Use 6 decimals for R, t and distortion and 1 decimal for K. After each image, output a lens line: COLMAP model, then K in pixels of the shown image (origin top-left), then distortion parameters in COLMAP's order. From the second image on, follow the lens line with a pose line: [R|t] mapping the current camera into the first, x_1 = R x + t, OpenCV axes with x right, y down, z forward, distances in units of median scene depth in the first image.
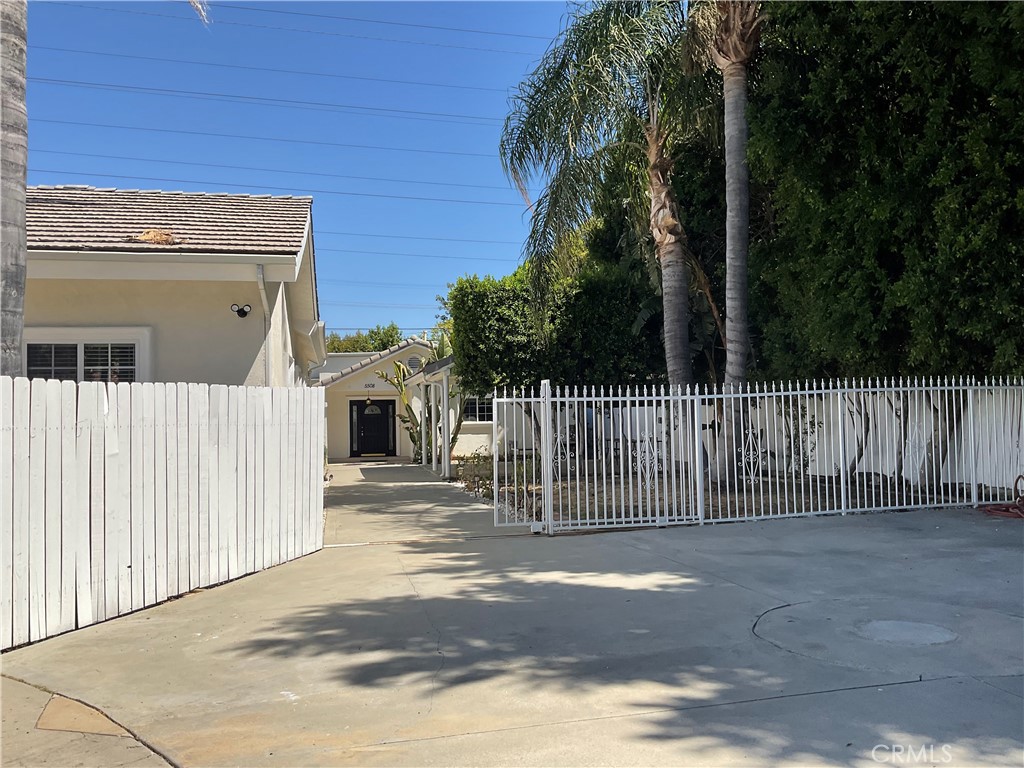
lens RADIAL K [[852.9, 0, 507.3], [0, 852.9, 380.0], [0, 0, 1]] dist [0.093126, -0.186980]
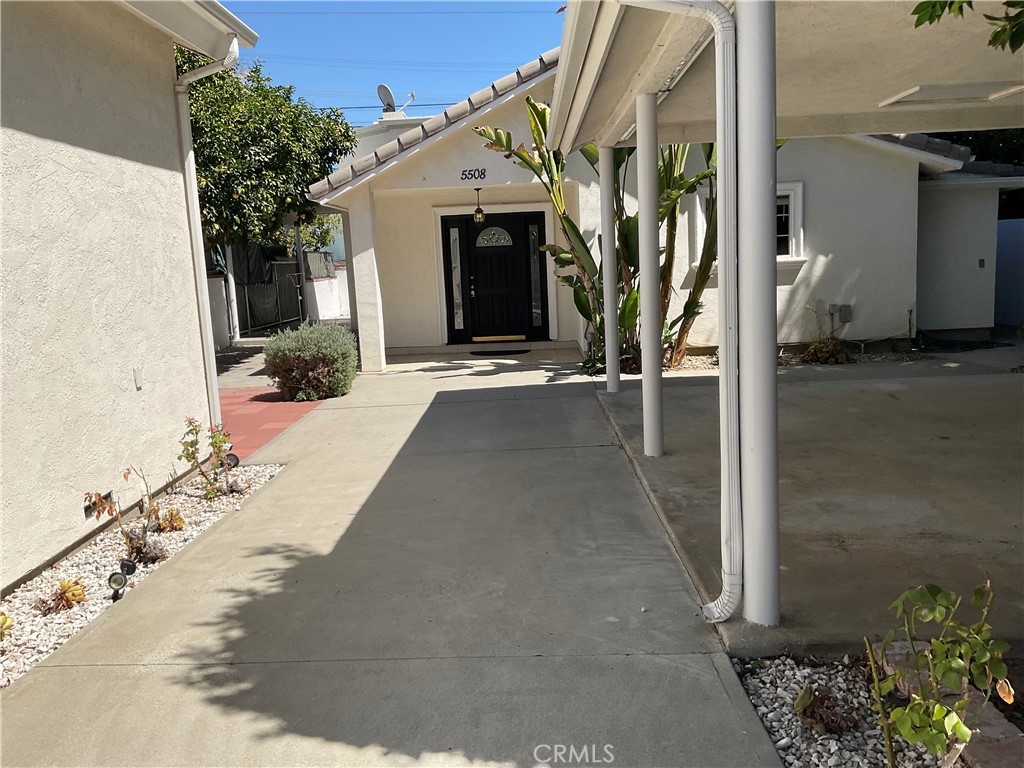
lens RADIAL K [[849.9, 0, 508.2], [0, 849.9, 385.5], [0, 0, 1]] dist [0.107957, -0.220649]
pose [[0.976019, 0.007504, -0.217557, -0.195883], [0.034822, 0.981155, 0.190061, 0.096793], [0.214884, -0.193078, 0.957364, 2.057303]]
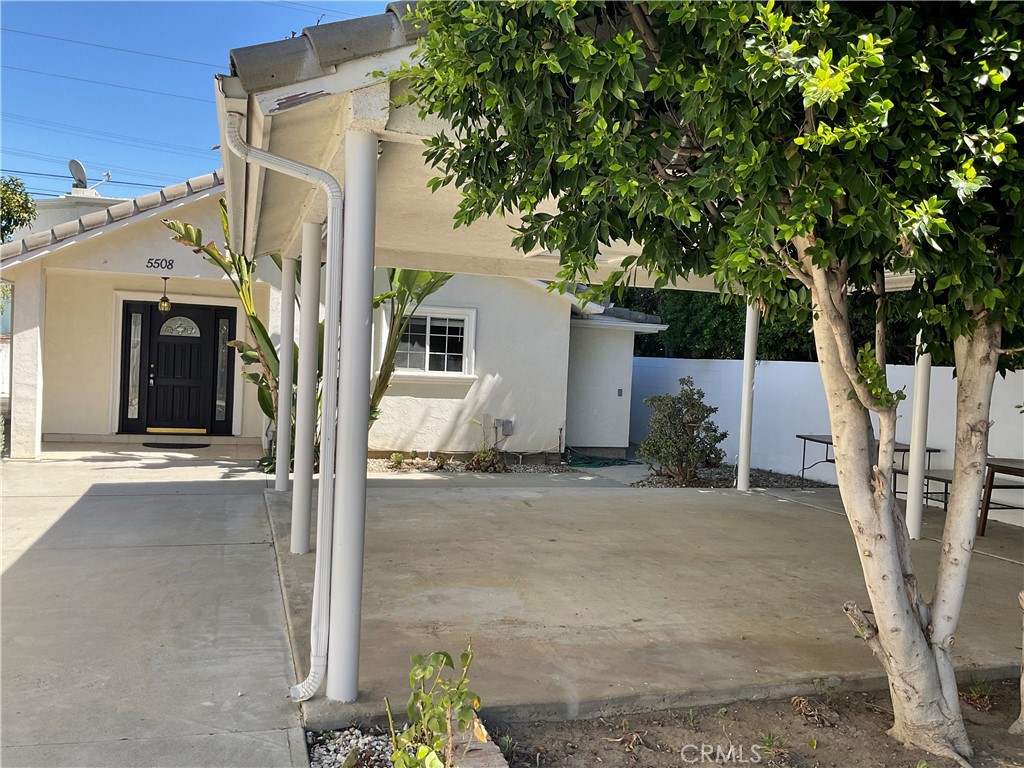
lens RADIAL K [[849.9, 0, 508.2], [0, 849.9, 385.5], [0, 0, 1]] dist [0.107957, -0.220649]
pose [[0.991817, 0.062454, 0.111350, -0.143718], [-0.070375, 0.995154, 0.068678, 0.082488], [-0.106521, -0.075953, 0.991405, 1.998381]]
